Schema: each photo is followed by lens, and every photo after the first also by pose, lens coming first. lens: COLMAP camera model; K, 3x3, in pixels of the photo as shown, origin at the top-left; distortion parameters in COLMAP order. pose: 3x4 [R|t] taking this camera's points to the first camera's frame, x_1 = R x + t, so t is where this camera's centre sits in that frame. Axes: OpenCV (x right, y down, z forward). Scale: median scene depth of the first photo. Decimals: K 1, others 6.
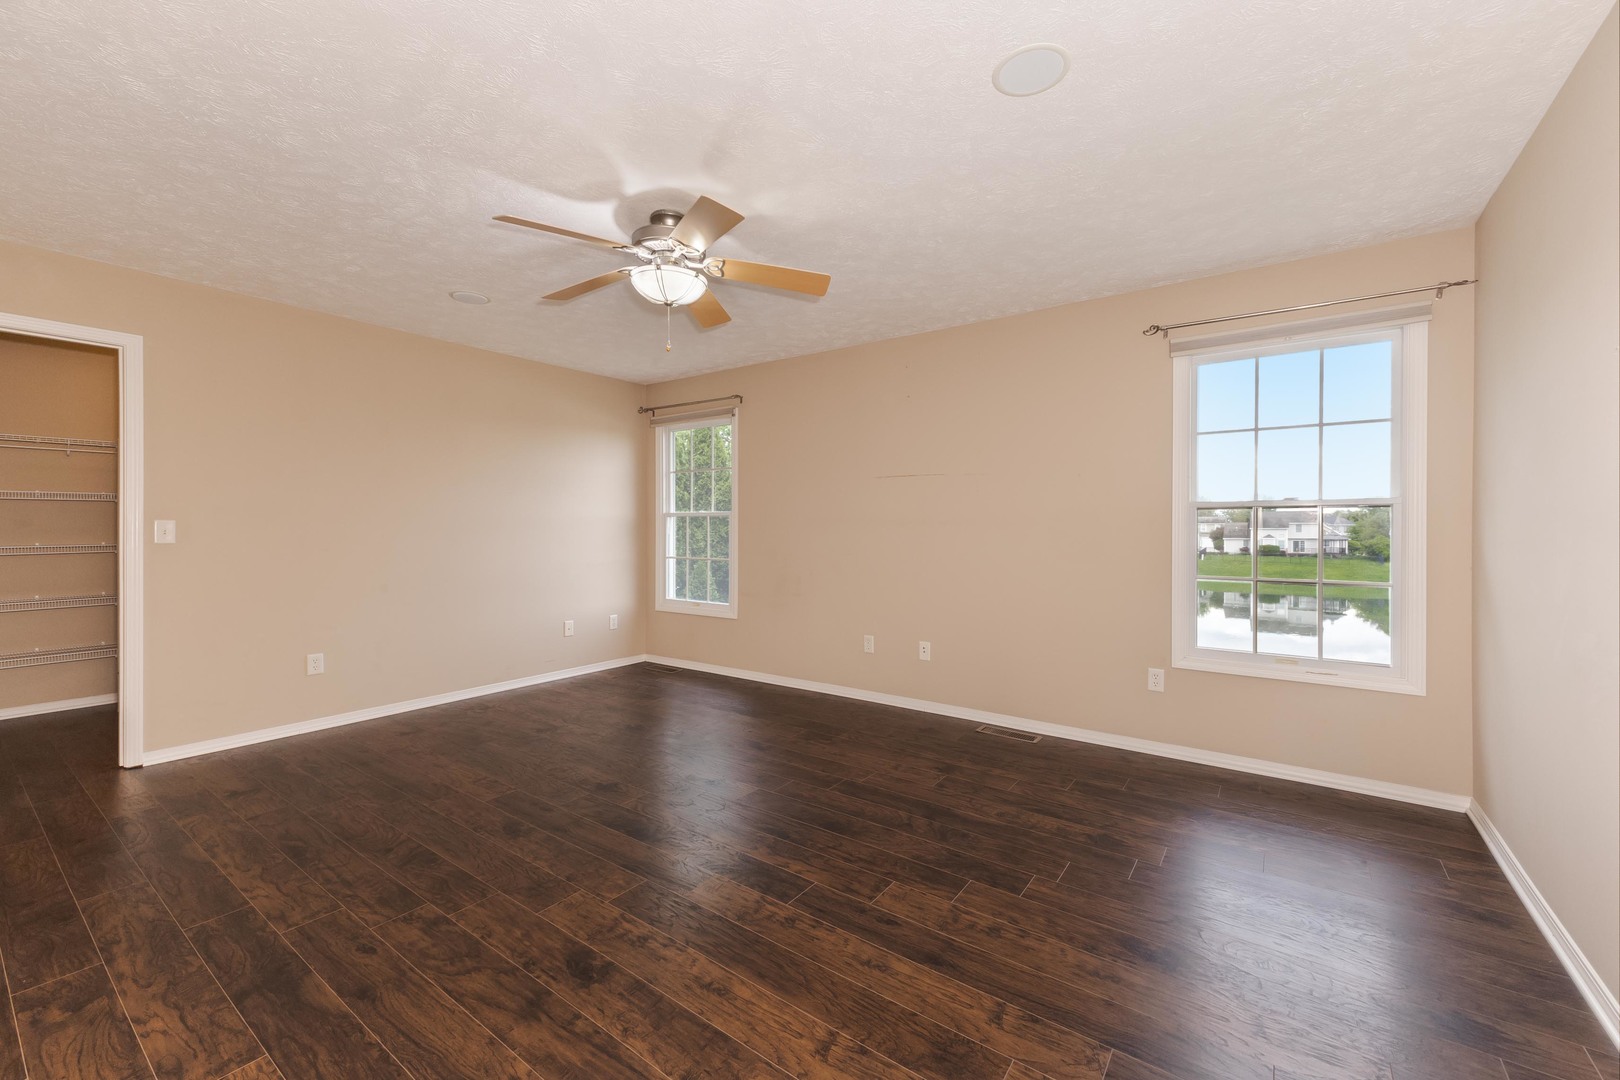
lens RADIAL K [[653.5, 0, 810.6], [0, 653.5, 531.2], [0, 0, 1]] dist [0.002372, -0.000201]
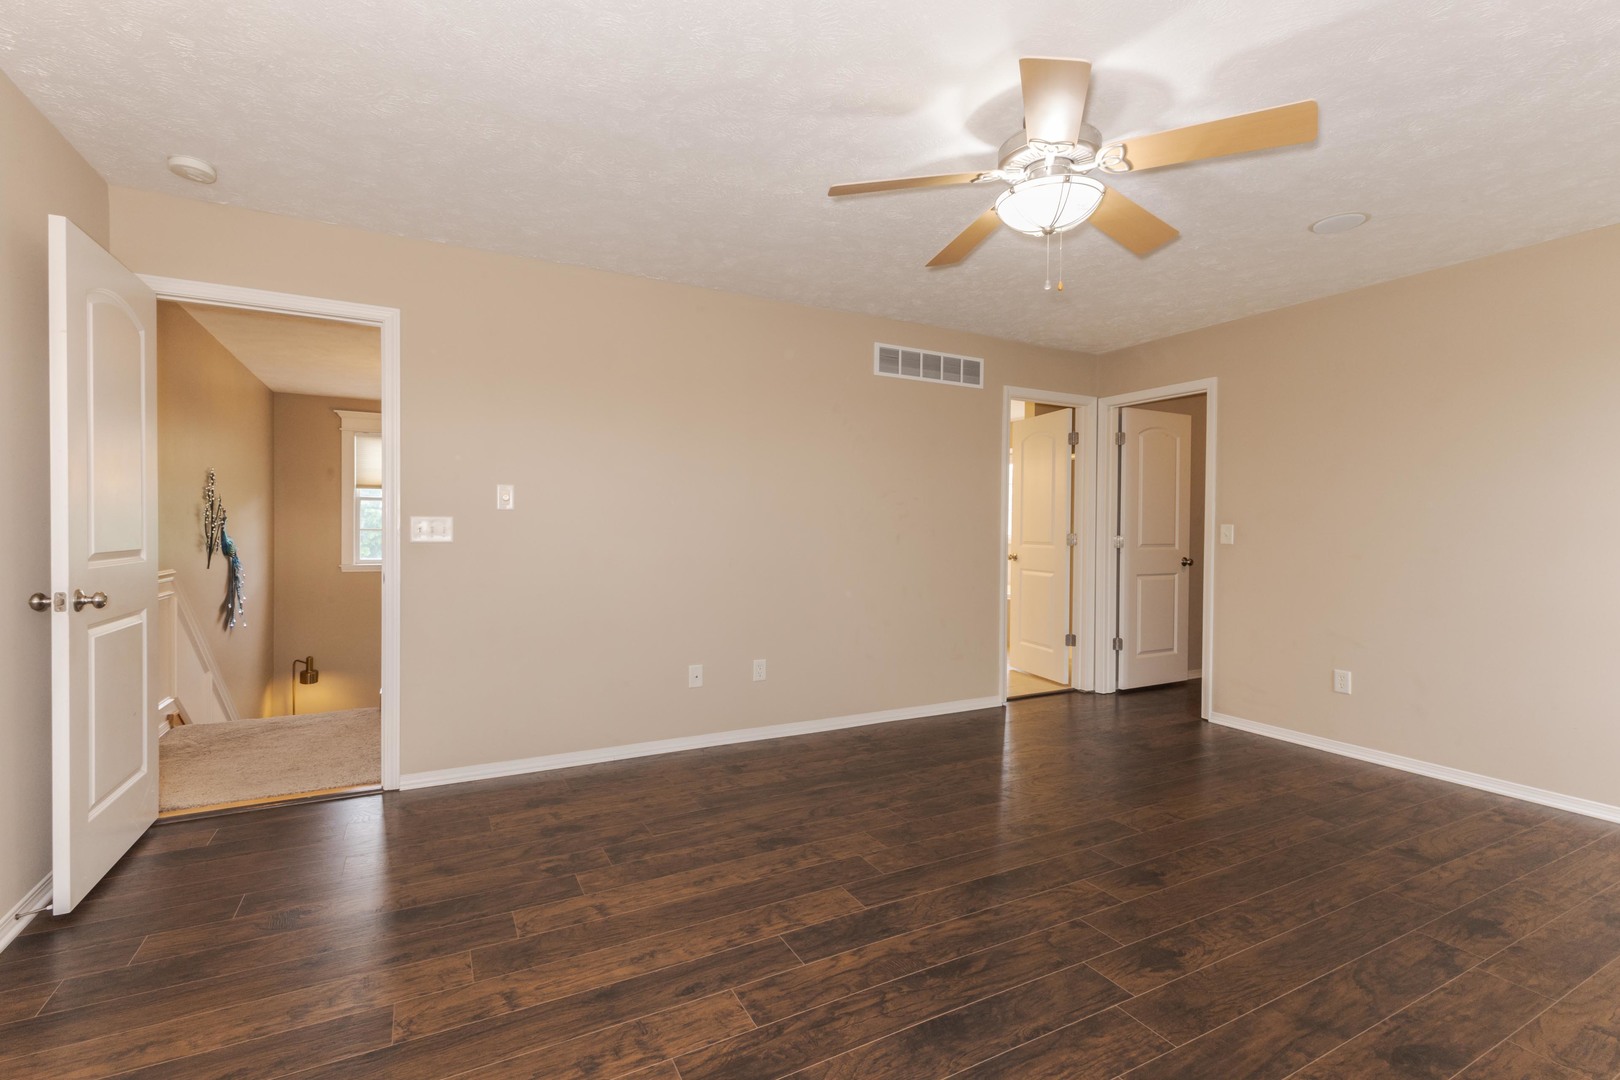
lens RADIAL K [[720.5, 0, 811.8], [0, 720.5, 539.5], [0, 0, 1]] dist [0.001408, 0.000170]
pose [[-0.435548, 0.008188, -0.900128, 0.941561], [-0.011799, 0.999821, 0.014804, 0.010864], [0.900088, 0.017069, -0.435373, 1.650917]]
